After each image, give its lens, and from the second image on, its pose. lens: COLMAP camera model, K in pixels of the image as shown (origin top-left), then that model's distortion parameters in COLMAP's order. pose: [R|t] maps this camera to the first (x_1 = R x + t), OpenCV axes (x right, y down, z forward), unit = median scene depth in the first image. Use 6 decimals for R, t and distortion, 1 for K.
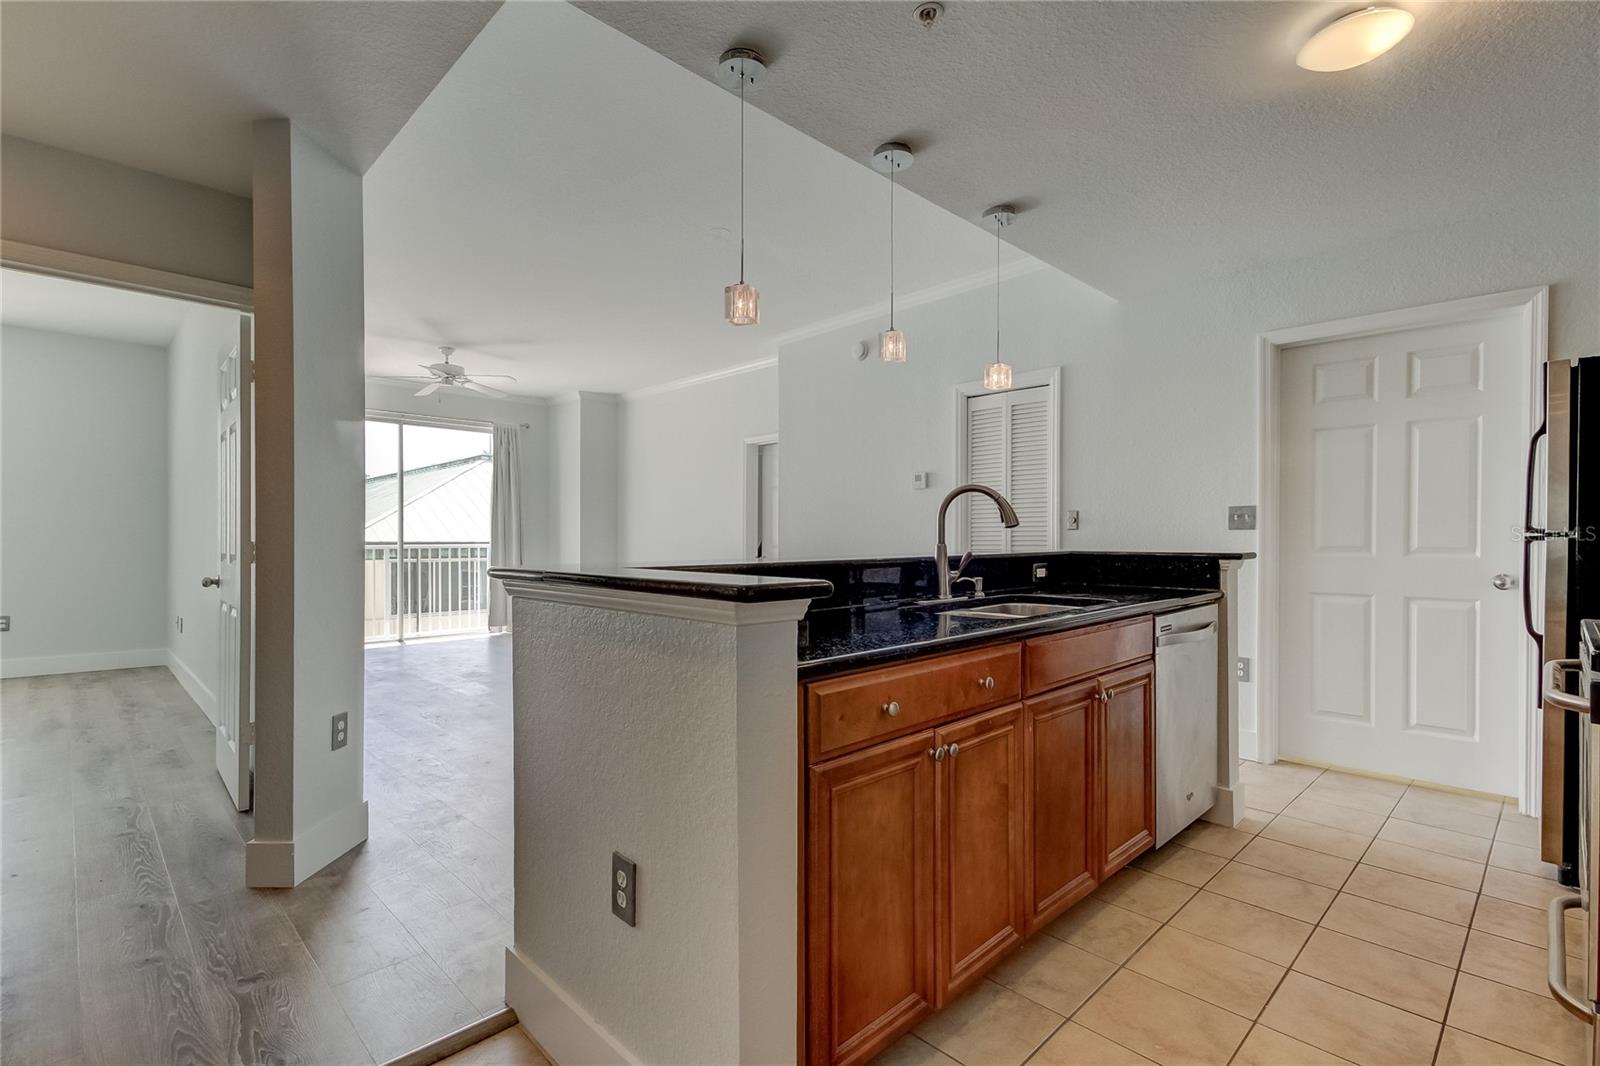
lens RADIAL K [[747.7, 0, 801.7], [0, 747.7, 546.2], [0, 0, 1]] dist [0.001535, 0.000584]
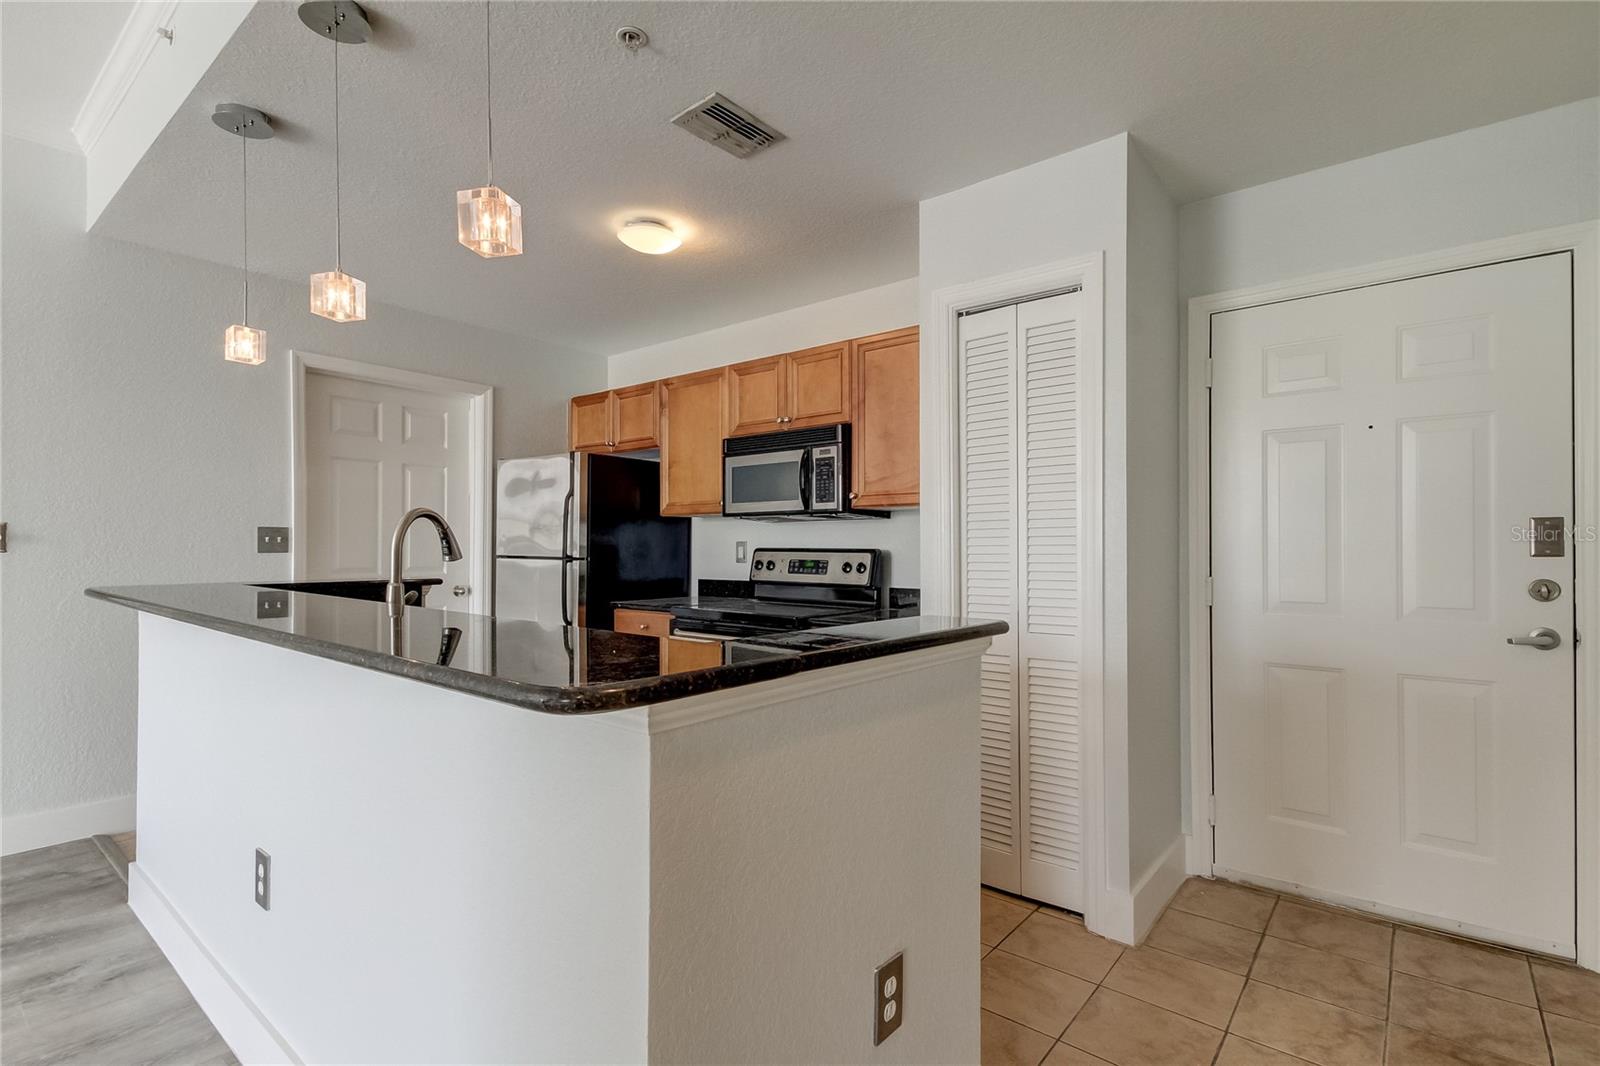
lens RADIAL K [[760.4, 0, 771.1], [0, 760.4, 545.0], [0, 0, 1]] dist [0.012232, -0.000146]
pose [[-0.083895, 0.002095, 0.996472, -0.517362], [0.008752, 0.999961, -0.001366, -0.029942], [-0.996436, 0.008607, -0.083910, 0.563681]]
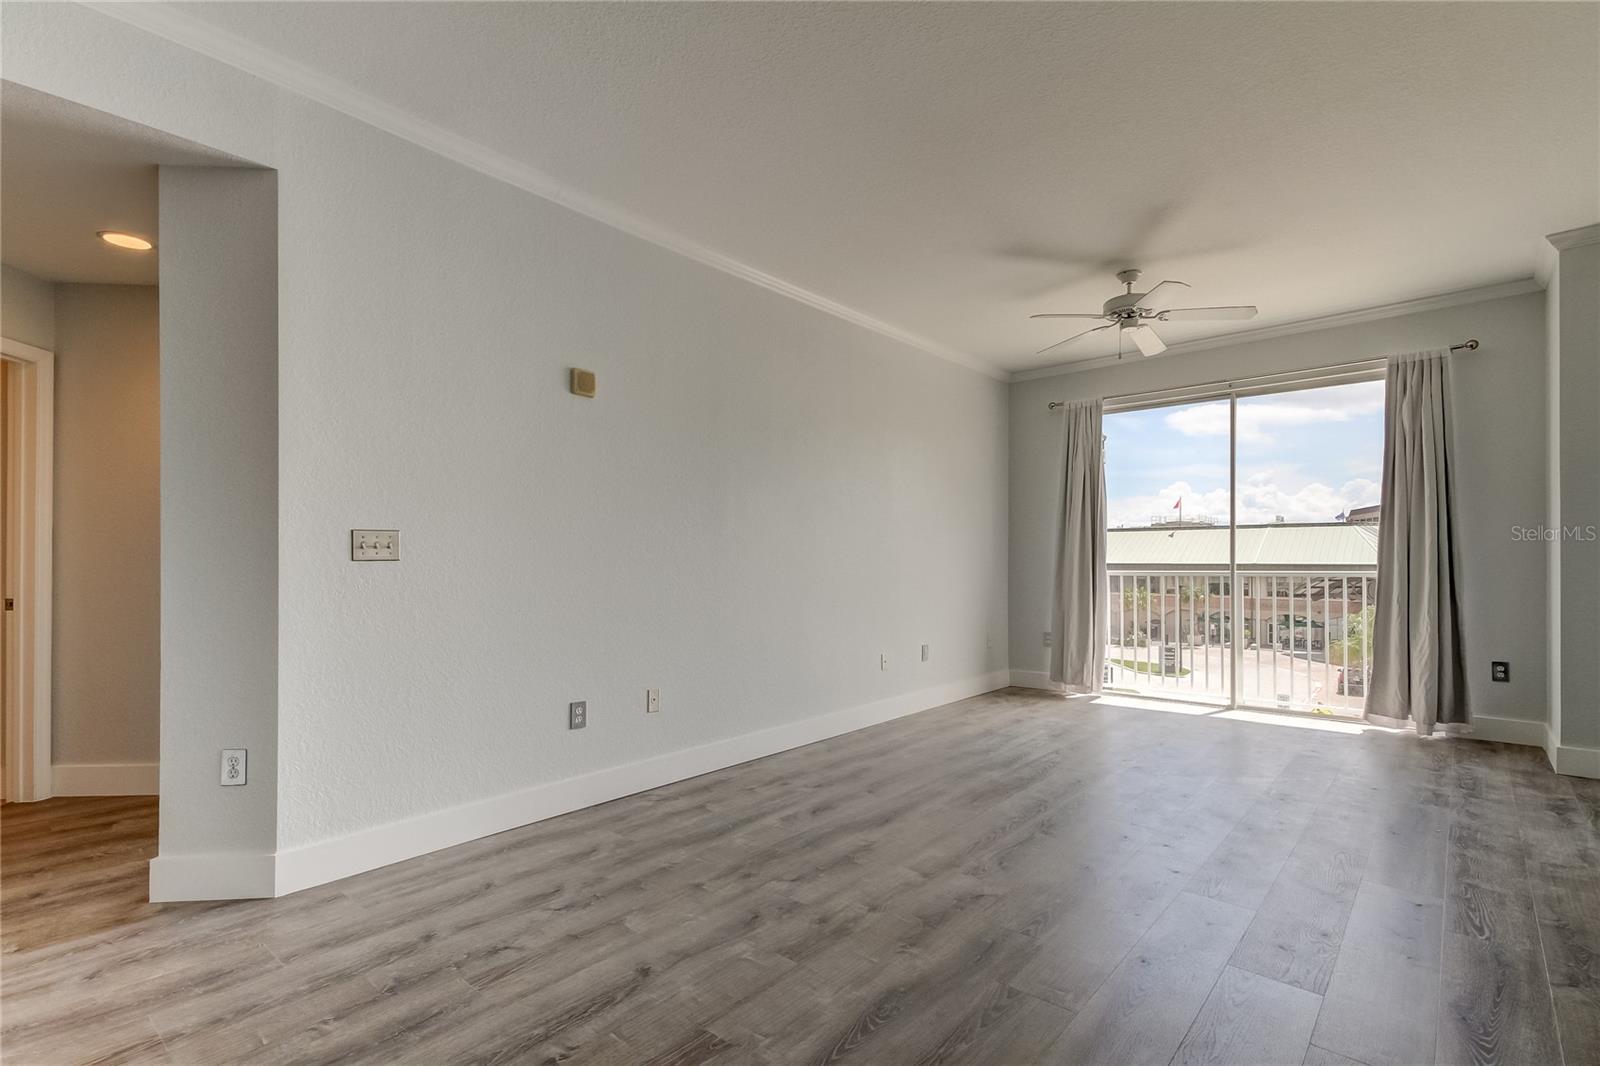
lens RADIAL K [[752.5, 0, 793.0], [0, 752.5, 556.9], [0, 0, 1]] dist [0.002396, 0.000407]
pose [[0.085518, -0.010049, -0.996286, 0.336784], [-0.006311, 0.999924, -0.010628, -0.013446], [0.996317, 0.007196, 0.085448, 1.402873]]
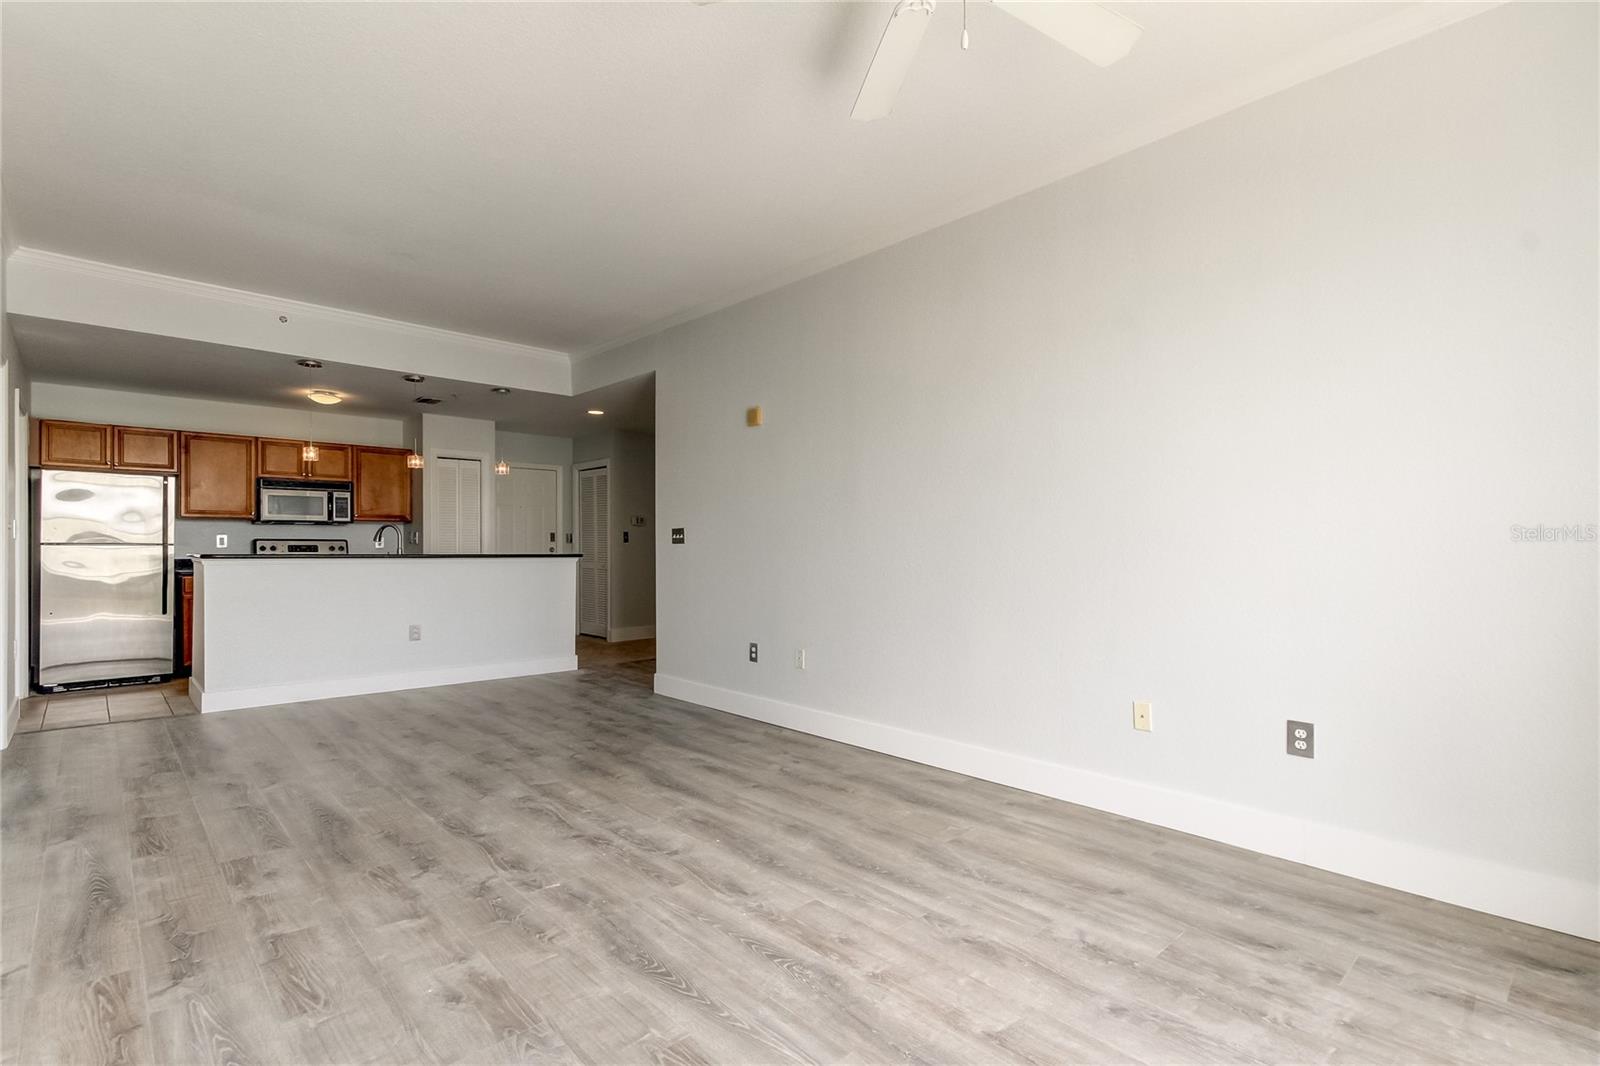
lens RADIAL K [[753.7, 0, 800.0], [0, 753.7, 533.0], [0, 0, 1]] dist [0.024516, -0.000184]
pose [[-0.999754, 0.001168, 0.022151, -0.918349], [0.000998, 0.999970, -0.007707, -0.024611], [-0.022159, -0.007683, -0.999725, 2.741433]]
